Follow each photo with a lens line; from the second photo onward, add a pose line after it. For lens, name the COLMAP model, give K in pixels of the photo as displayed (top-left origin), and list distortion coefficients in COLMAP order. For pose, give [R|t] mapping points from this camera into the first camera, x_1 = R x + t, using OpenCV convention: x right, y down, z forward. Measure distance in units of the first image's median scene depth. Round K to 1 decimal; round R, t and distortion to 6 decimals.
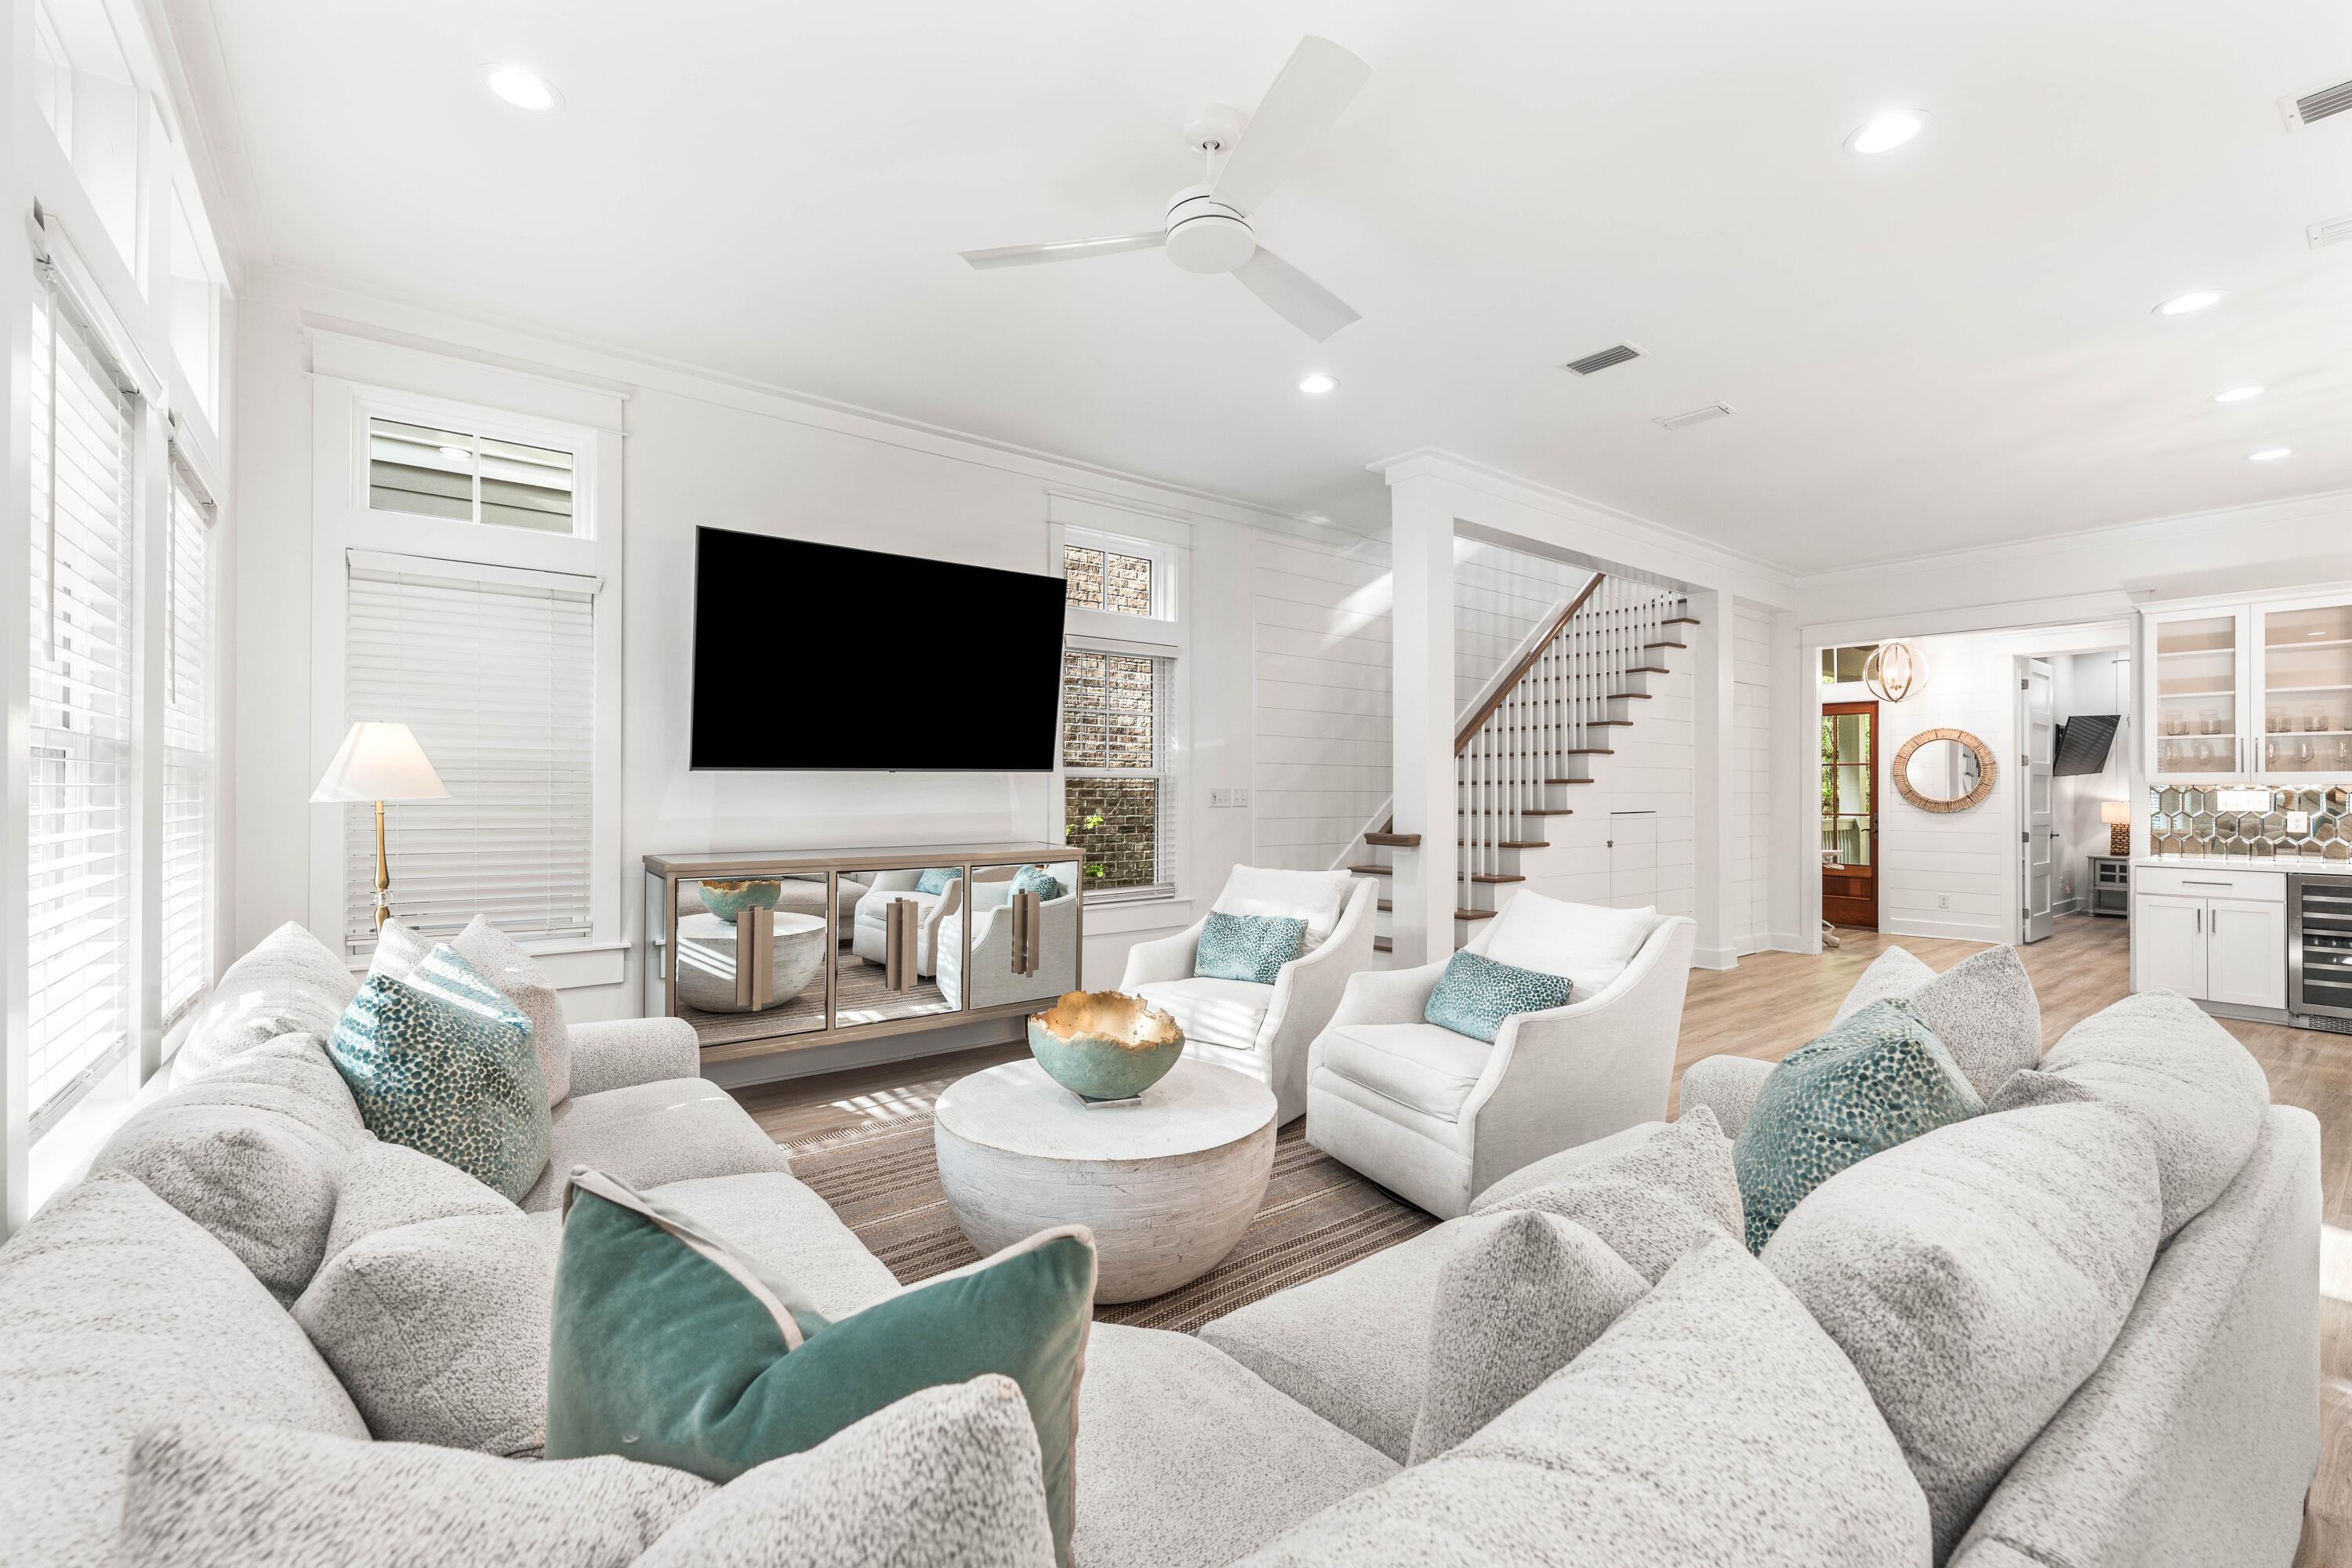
lens RADIAL K [[993.1, 0, 1183.3], [0, 993.1, 786.1], [0, 0, 1]] dist [0.010683, 0.000411]
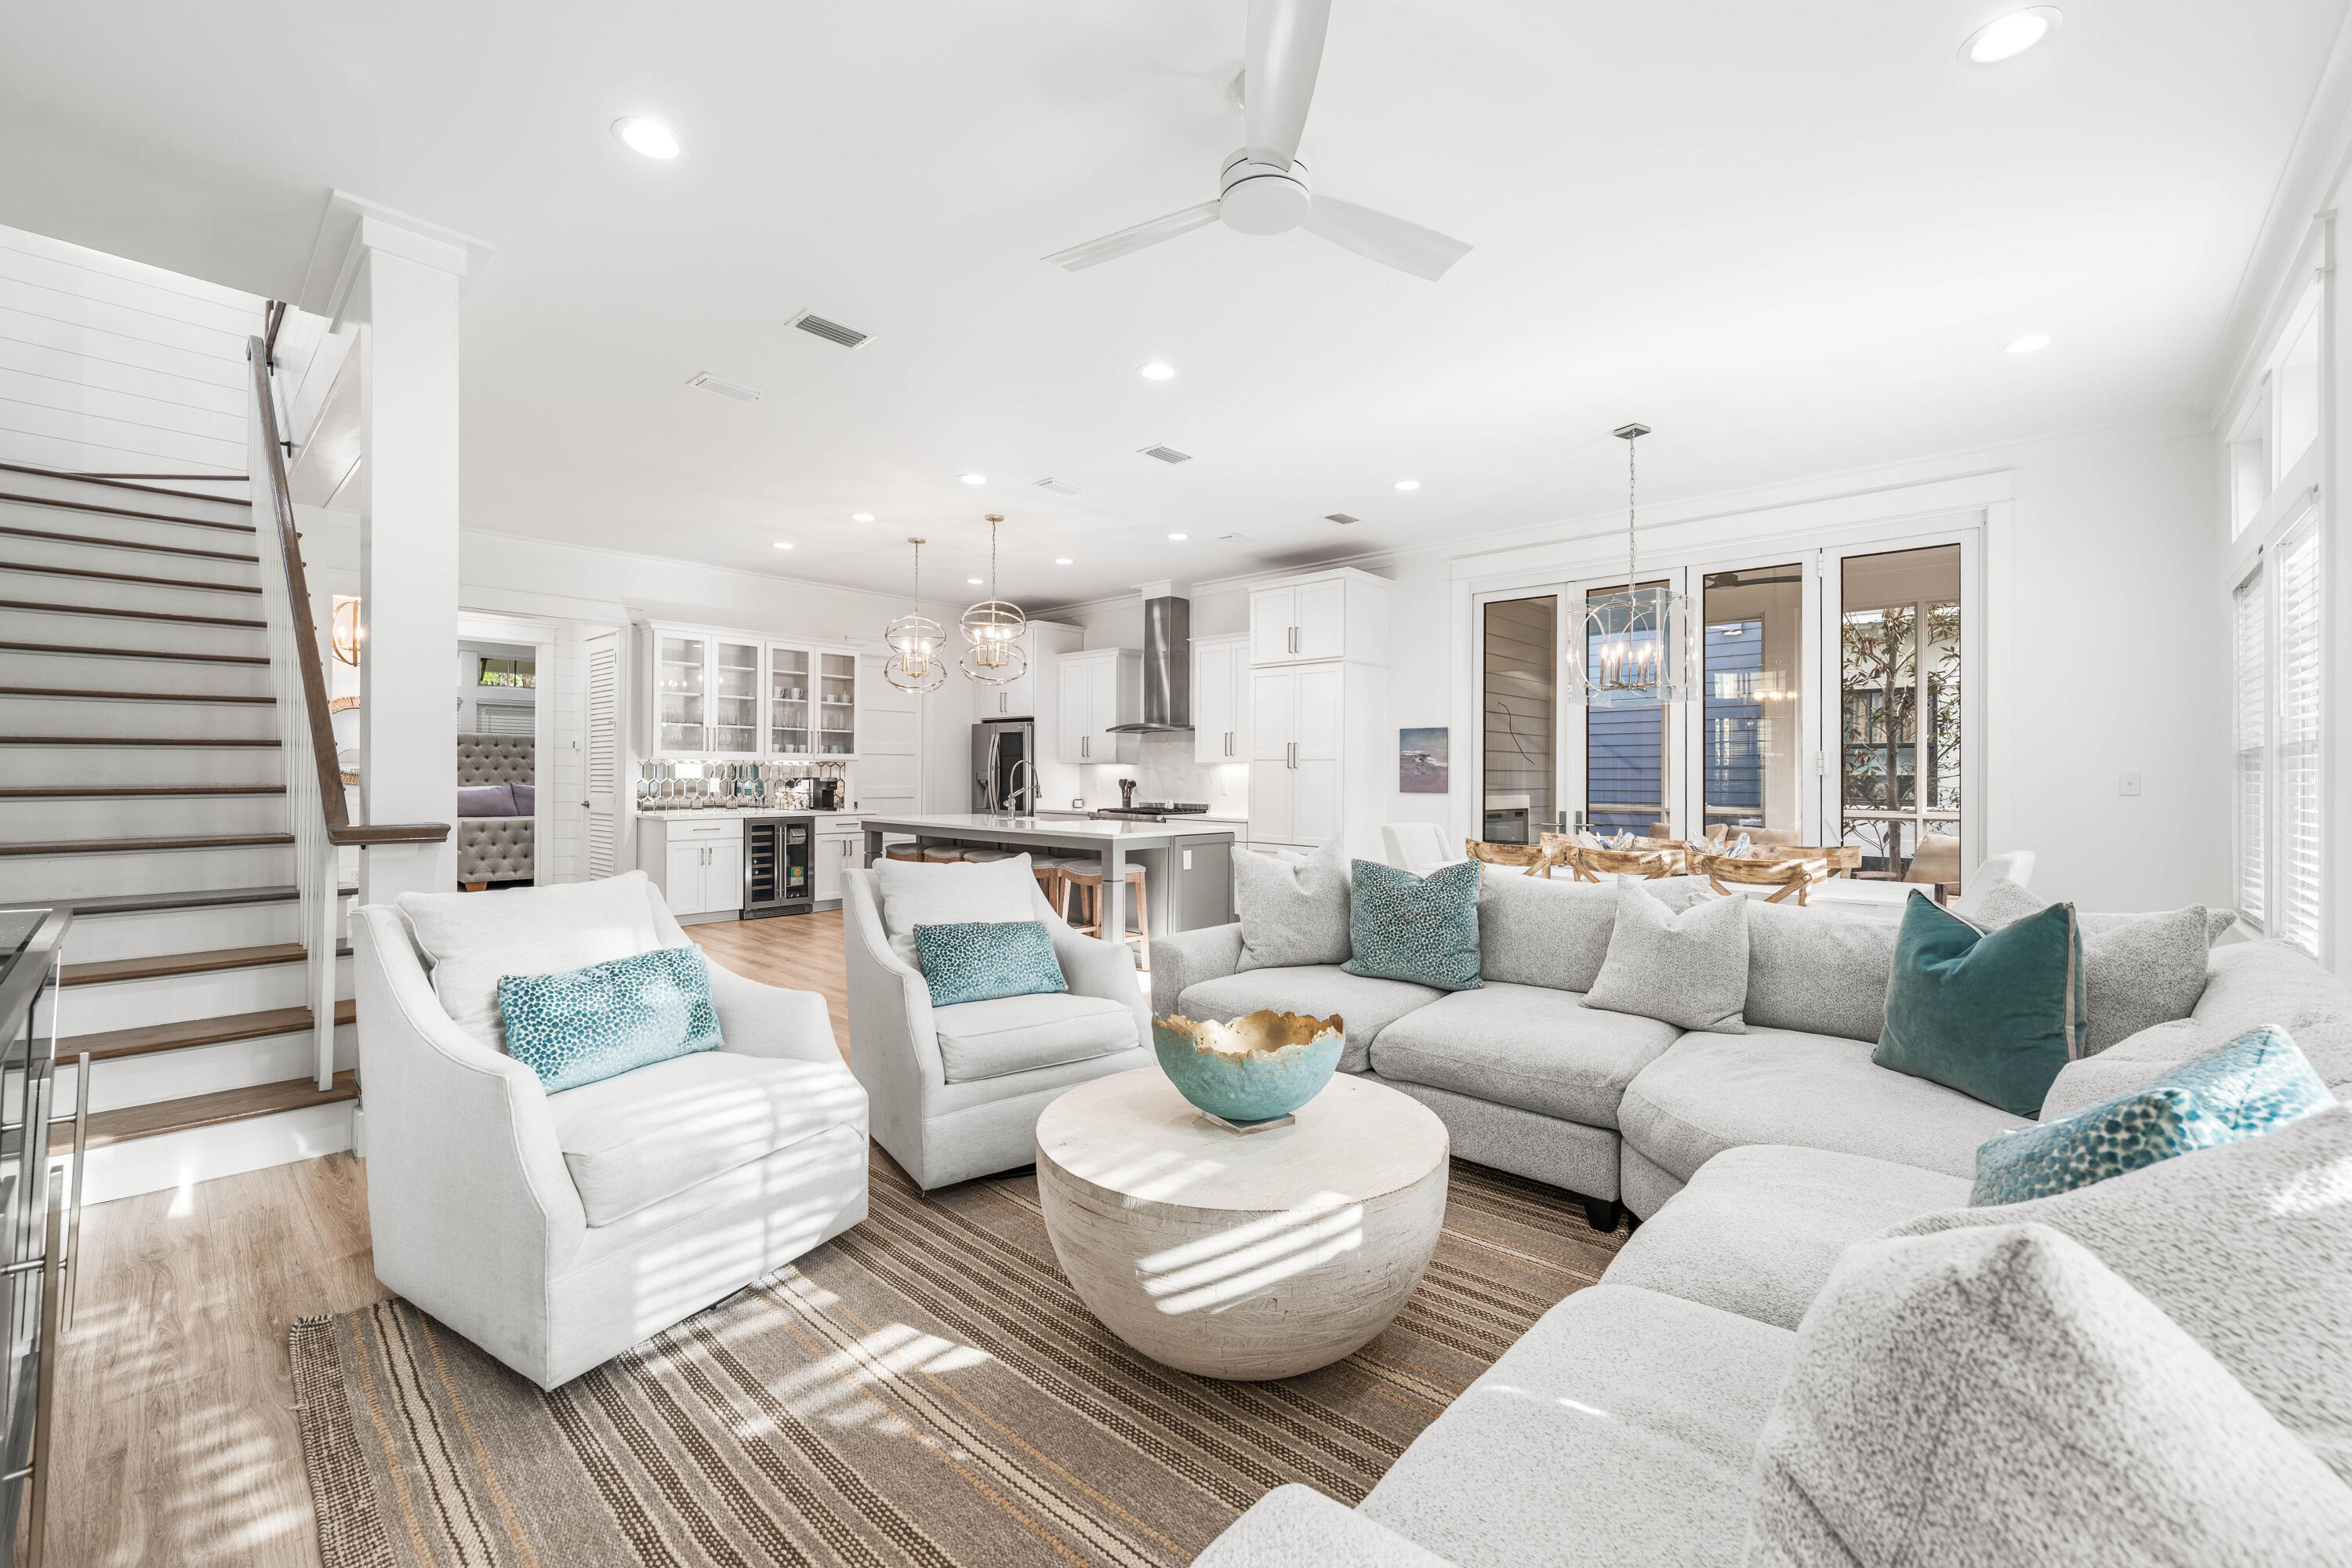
lens RADIAL K [[974.2, 0, 1176.0], [0, 974.2, 784.0], [0, 0, 1]] dist [-0.002423, -0.000239]
pose [[-0.154039, -0.014781, 0.987954, -0.584404], [-0.015125, 0.999806, 0.012600, 0.008636], [-0.987949, -0.013002, -0.154232, 0.777560]]
